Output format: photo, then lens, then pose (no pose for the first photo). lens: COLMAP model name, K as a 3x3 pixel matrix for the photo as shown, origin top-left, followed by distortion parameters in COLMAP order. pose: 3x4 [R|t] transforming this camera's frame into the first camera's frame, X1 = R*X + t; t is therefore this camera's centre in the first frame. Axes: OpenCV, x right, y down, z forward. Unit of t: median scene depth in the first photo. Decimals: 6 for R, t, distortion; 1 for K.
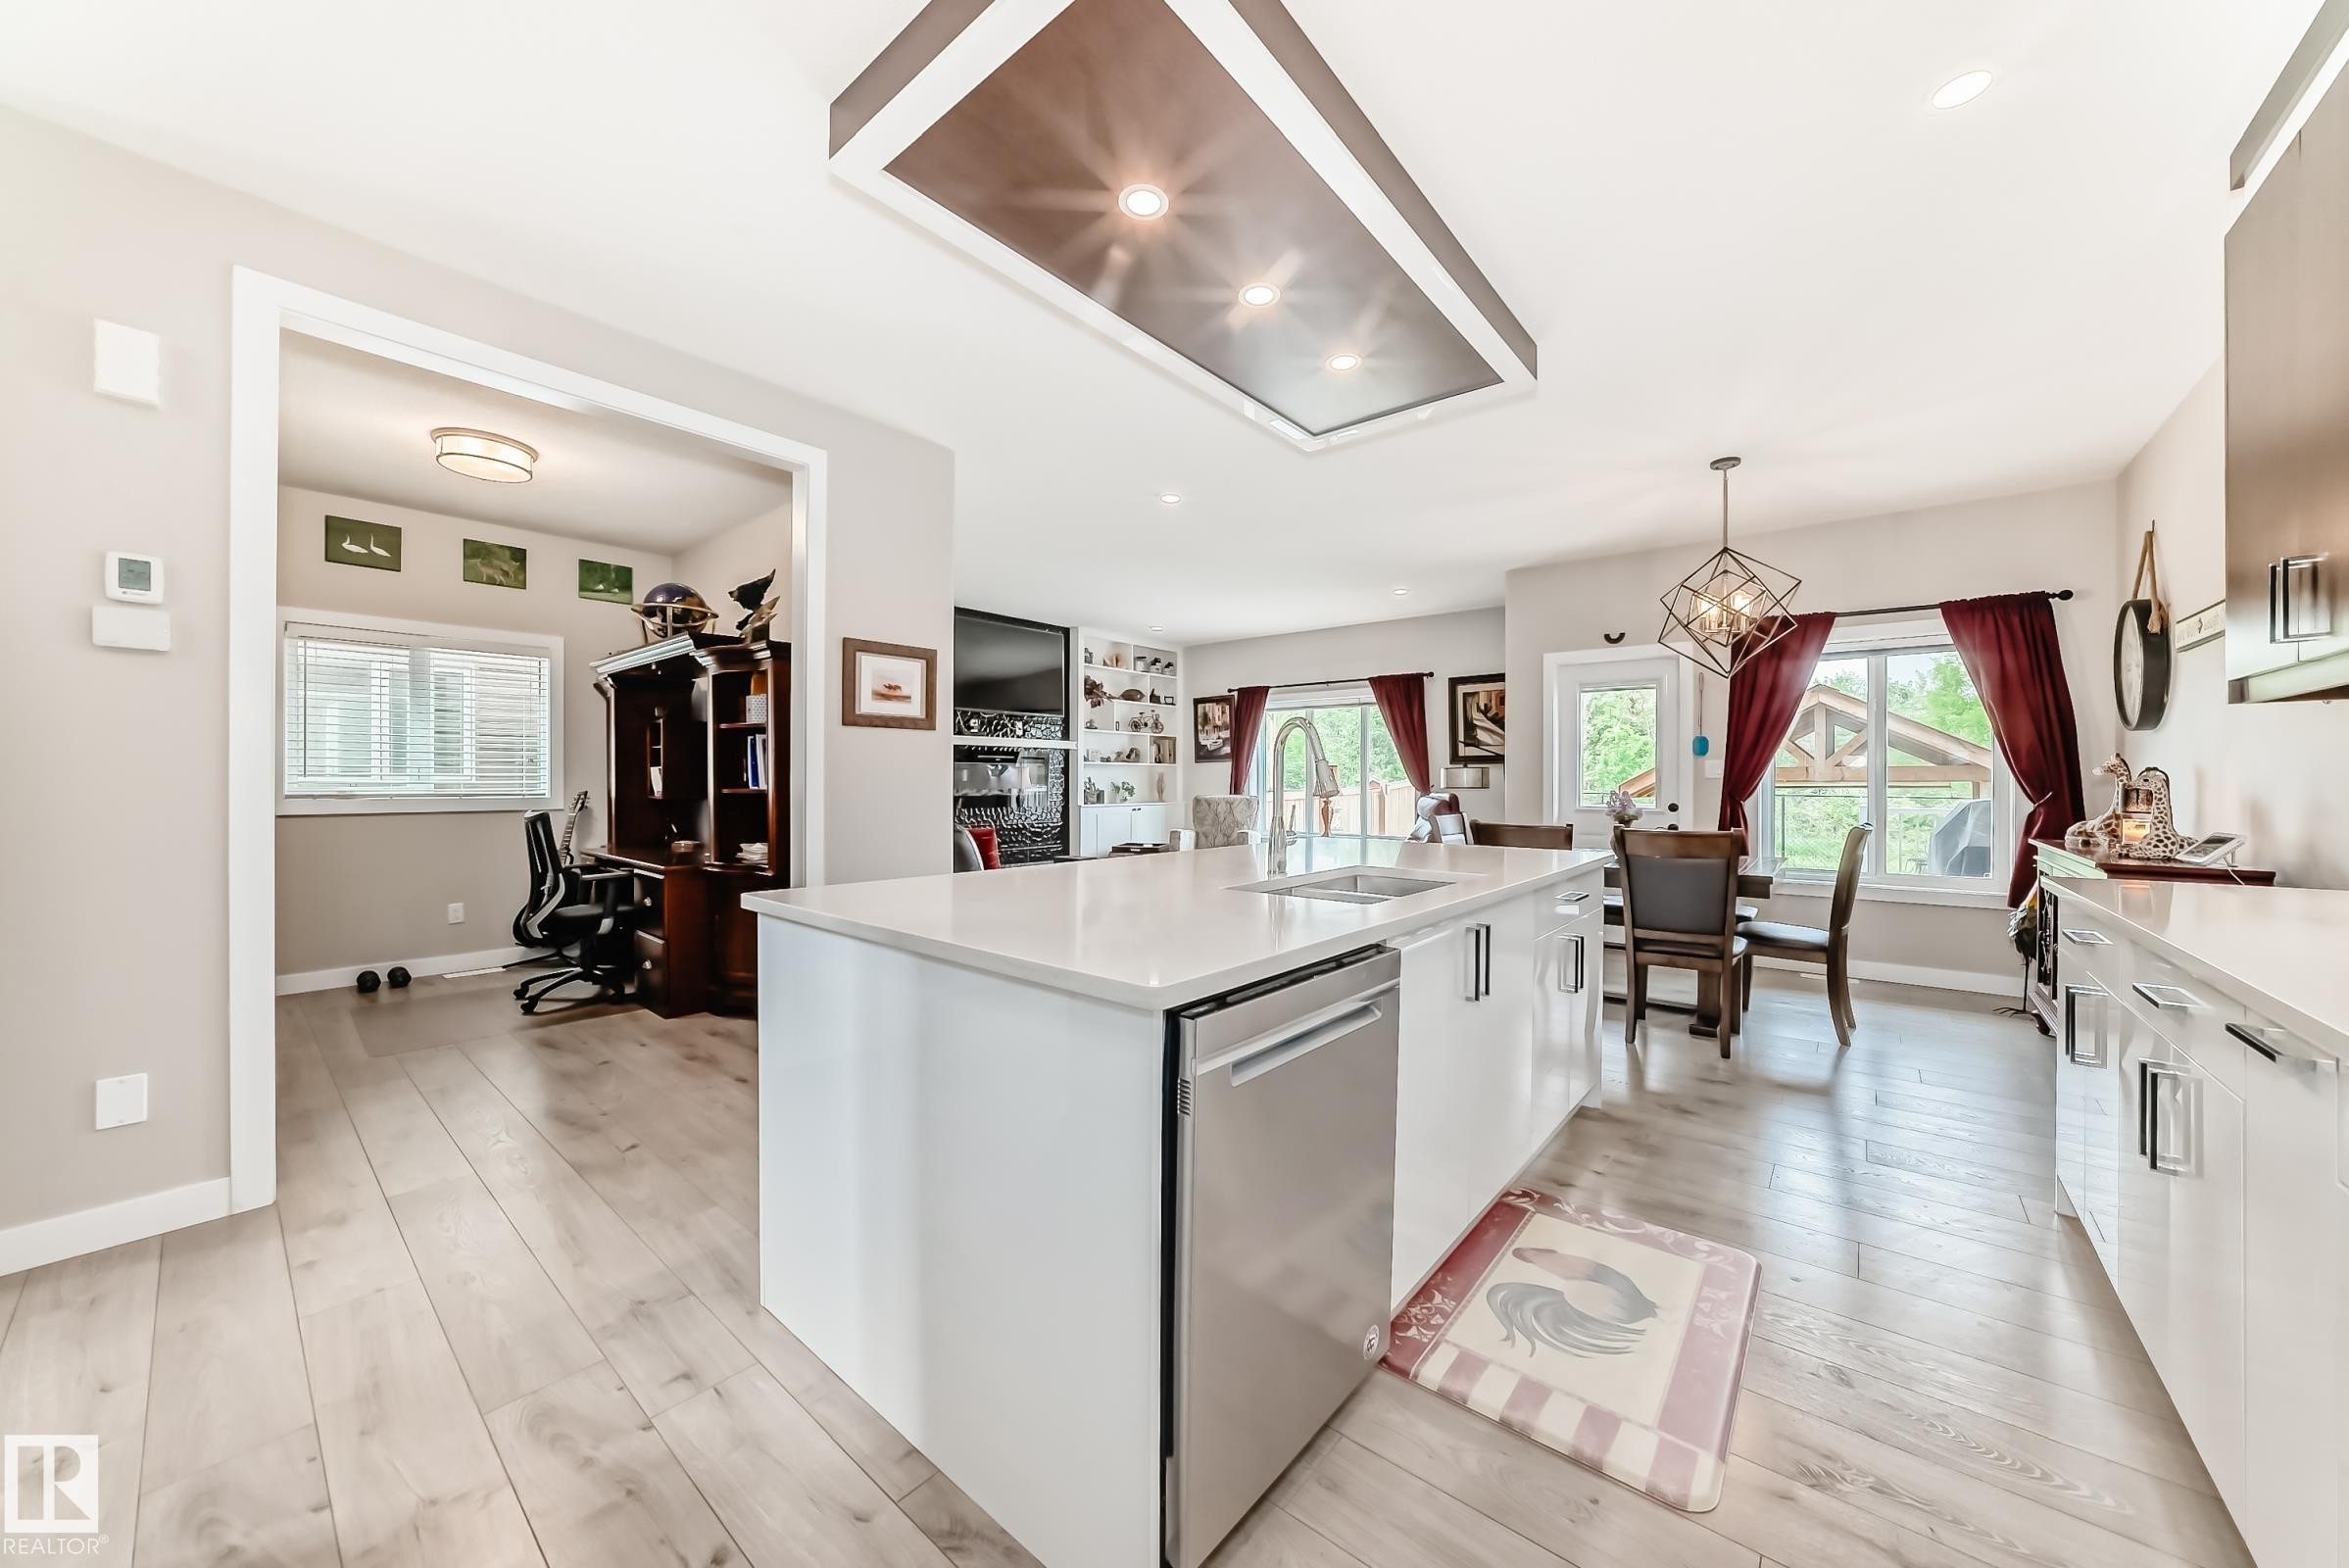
lens RADIAL K [[845.1, 0, 1174.9], [0, 845.1, 771.7], [0, 0, 1]] dist [0.000196, 0.000078]
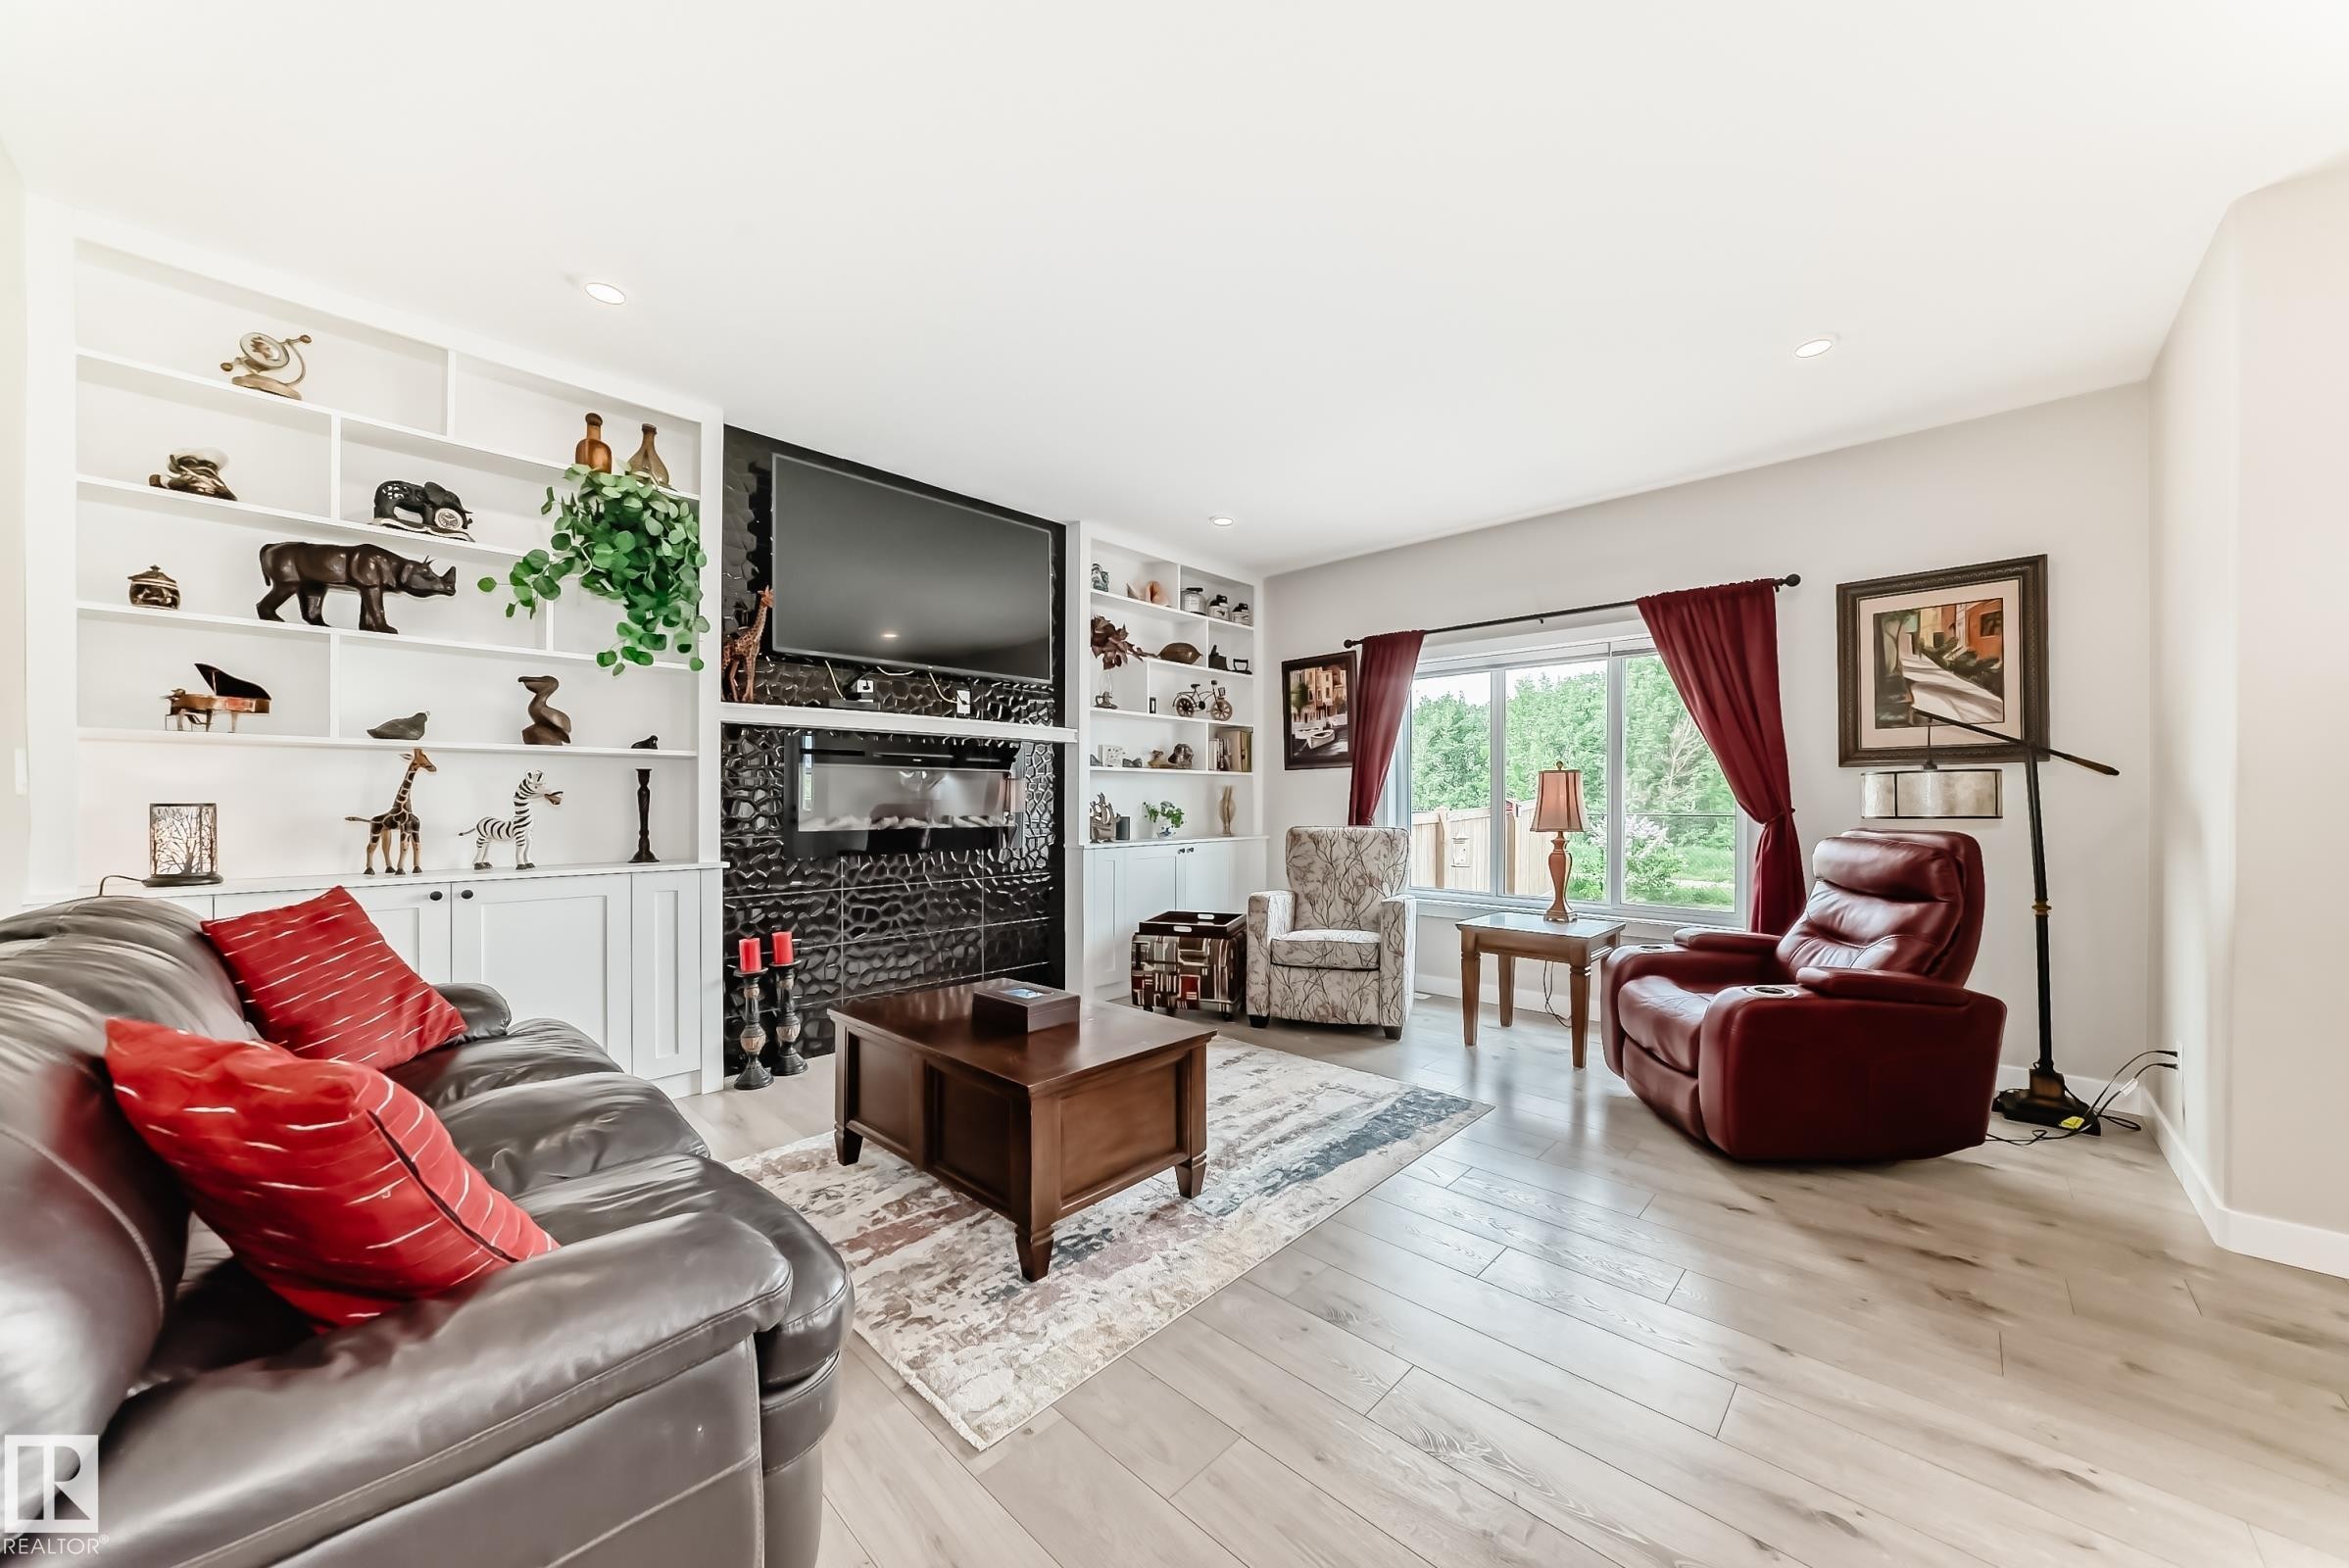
lens RADIAL K [[845.3, 0, 1174.5], [0, 845.3, 784.0], [0, 0, 1]] dist [-0.001341, -0.000030]
pose [[0.997929, -0.001429, -0.064313, -0.017461], [0.000916, 0.999968, -0.008001, 0.004448], [0.064322, 0.007926, 0.997898, 0.453041]]
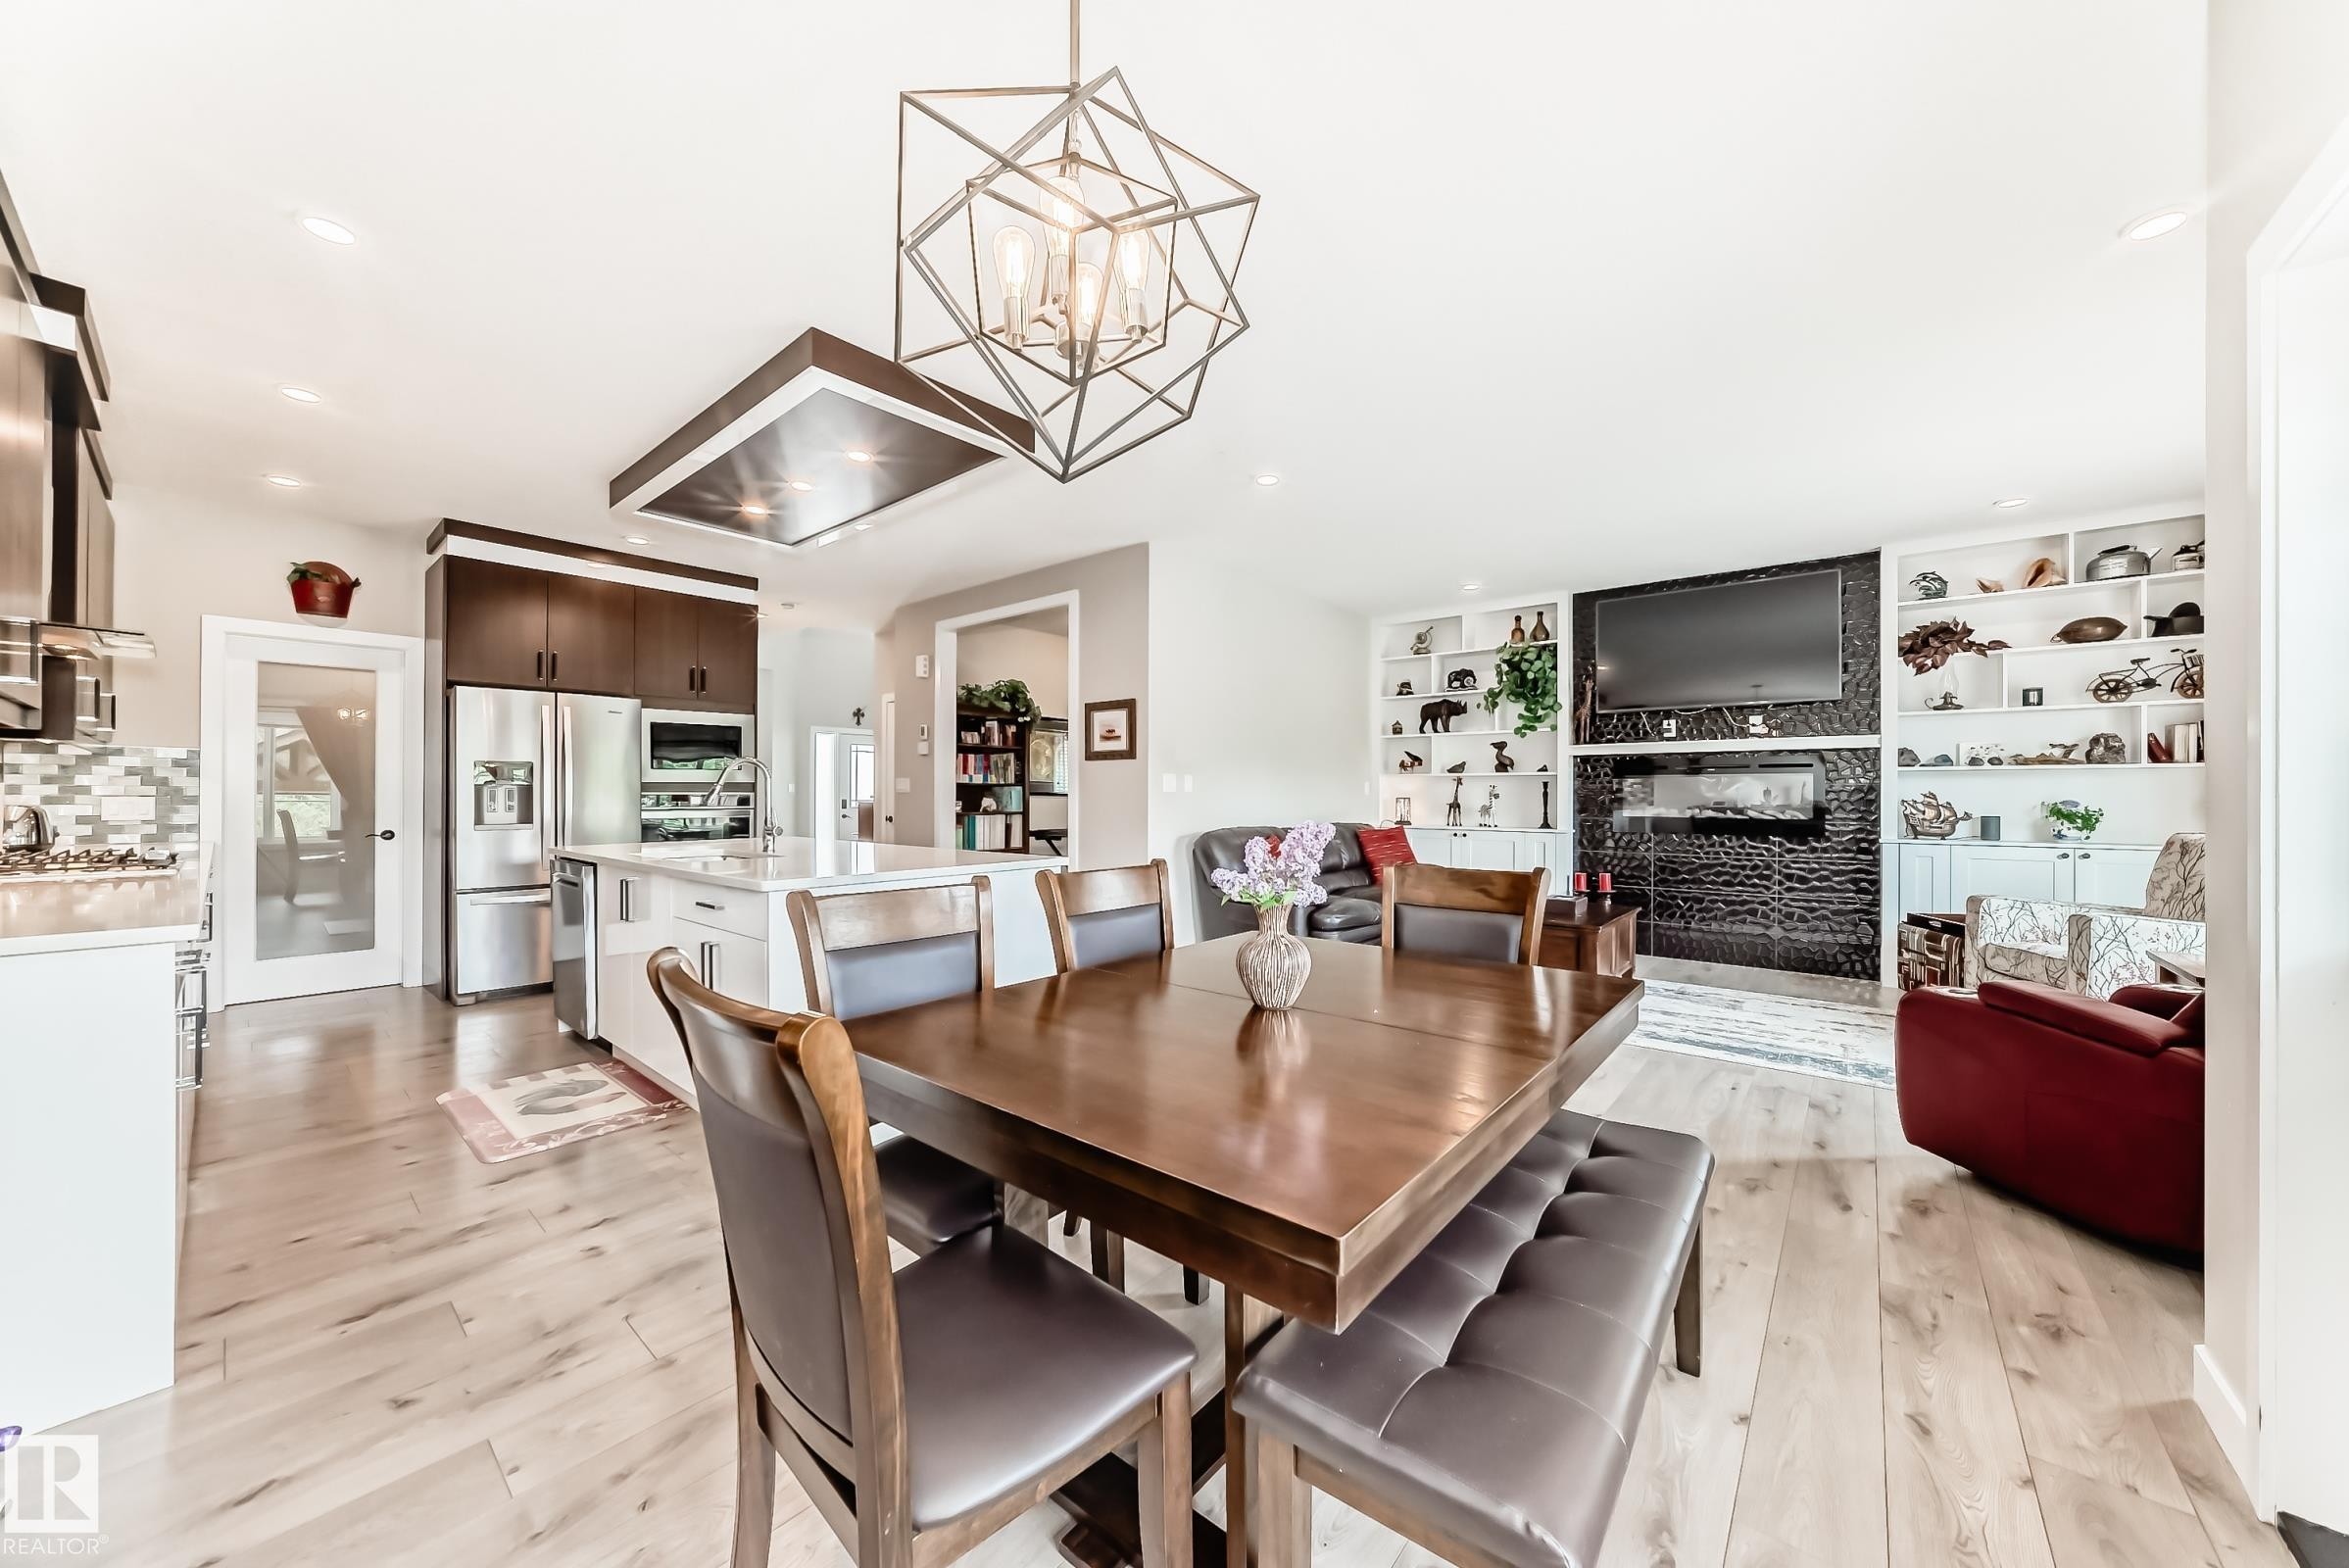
lens RADIAL K [[804.7, 0, 1187.4], [0, 804.7, 793.5], [0, 0, 1]] dist [-0.011622, -0.000028]
pose [[-0.004909, -0.003121, -0.999983, 0.457289], [0.006165, 0.999976, -0.003152, 0.005373], [0.999969, -0.006181, -0.004890, 0.499226]]
